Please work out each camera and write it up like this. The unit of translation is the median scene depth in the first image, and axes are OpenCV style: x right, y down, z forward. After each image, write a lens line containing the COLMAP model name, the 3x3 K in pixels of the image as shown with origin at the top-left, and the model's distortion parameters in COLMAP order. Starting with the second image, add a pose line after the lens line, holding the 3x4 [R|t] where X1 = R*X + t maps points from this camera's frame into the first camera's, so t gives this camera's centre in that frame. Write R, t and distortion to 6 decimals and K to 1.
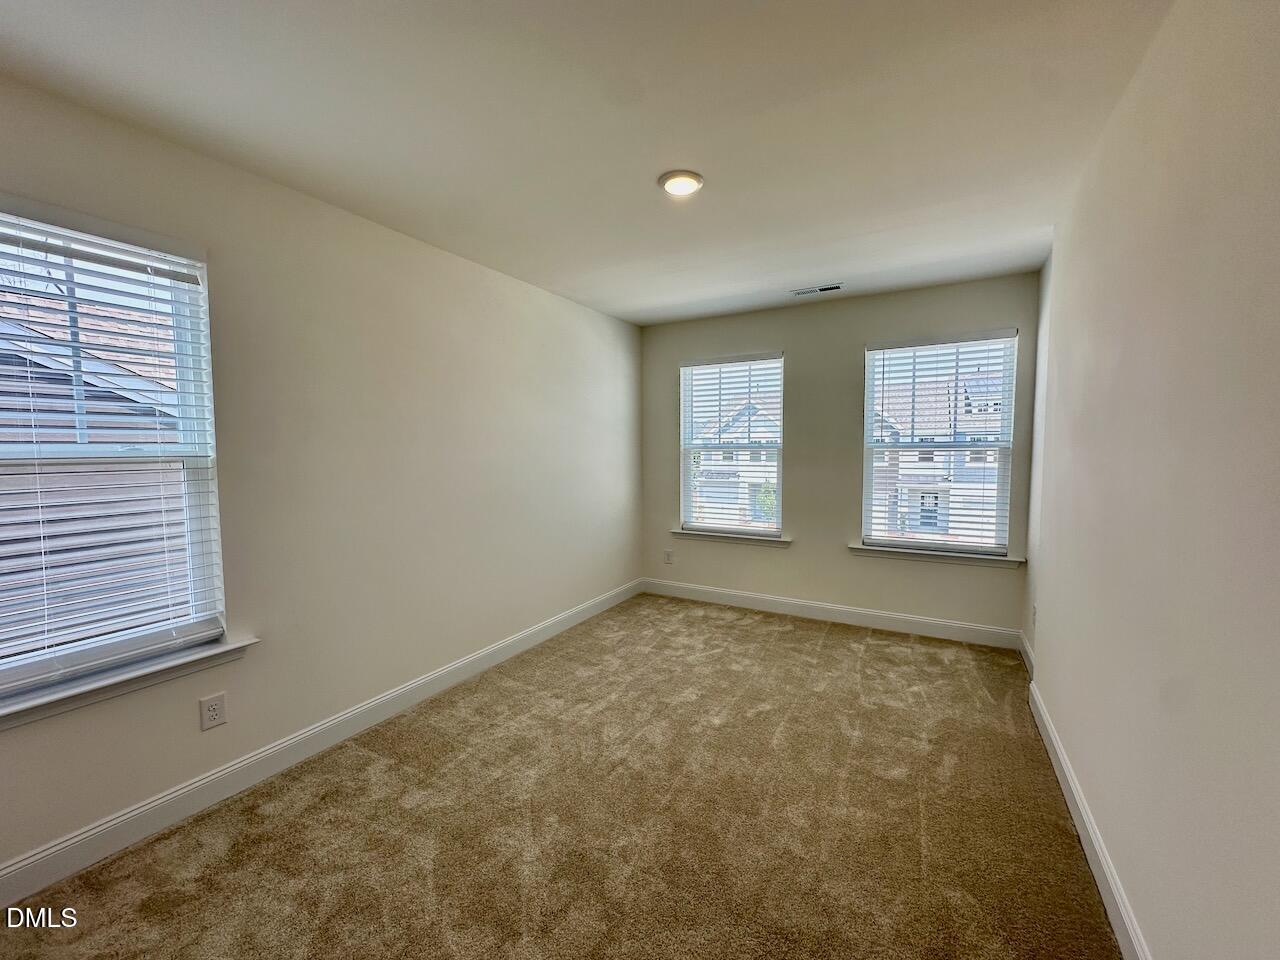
lens RADIAL K [[509.6, 0, 640.0], [0, 509.6, 480.0], [0, 0, 1]] dist [-0.027771, -0.000032]
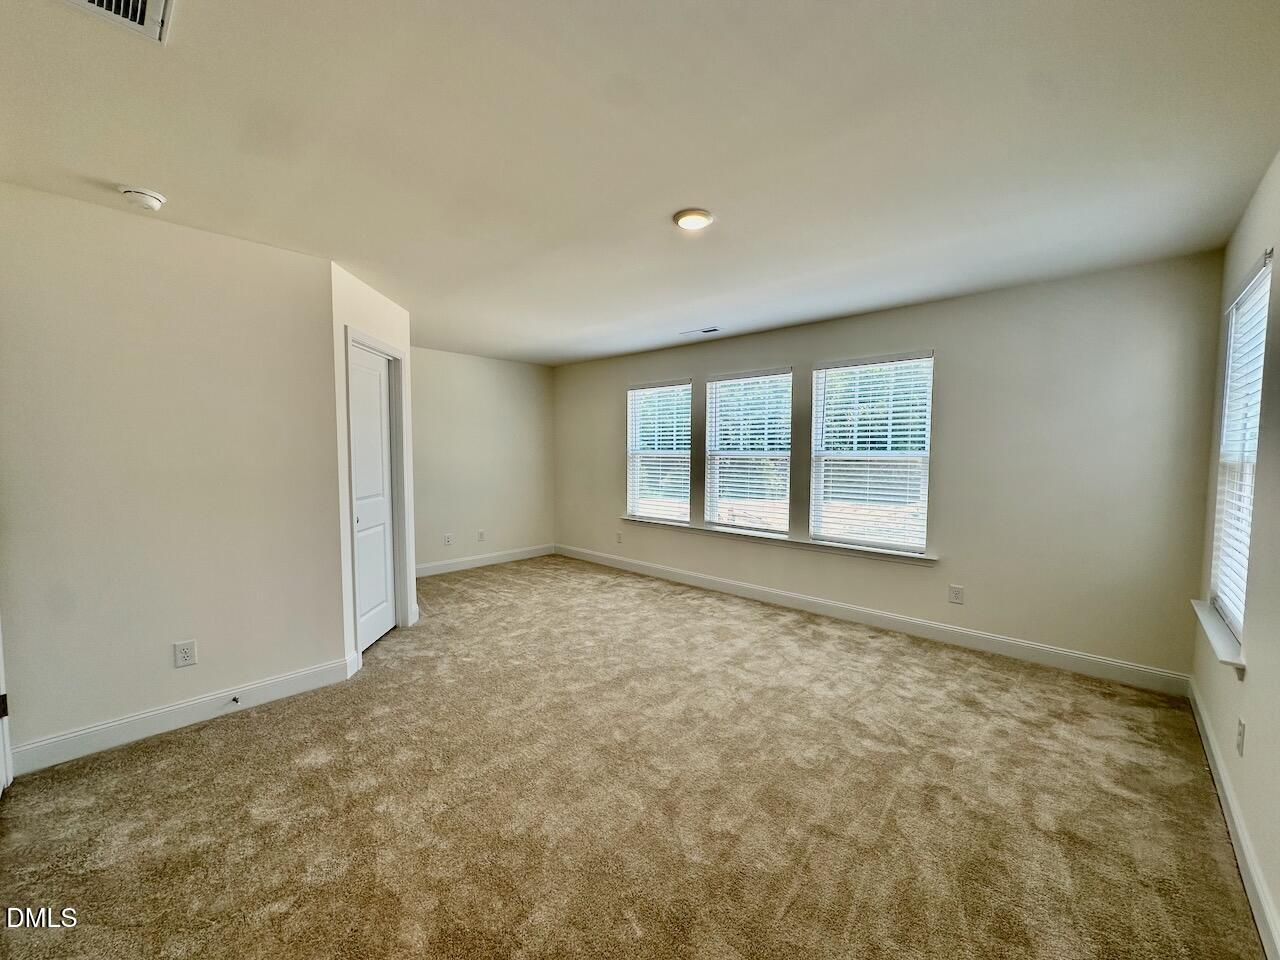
lens RADIAL K [[509.5, 0, 662.4], [0, 509.5, 504.0], [0, 0, 1]] dist [-0.000043, 0.000027]
pose [[0.977577, 0.034407, -0.207747, 0.282664], [-0.027301, 0.998943, 0.036977, 0.009206], [0.208800, -0.030476, 0.977483, -0.158236]]
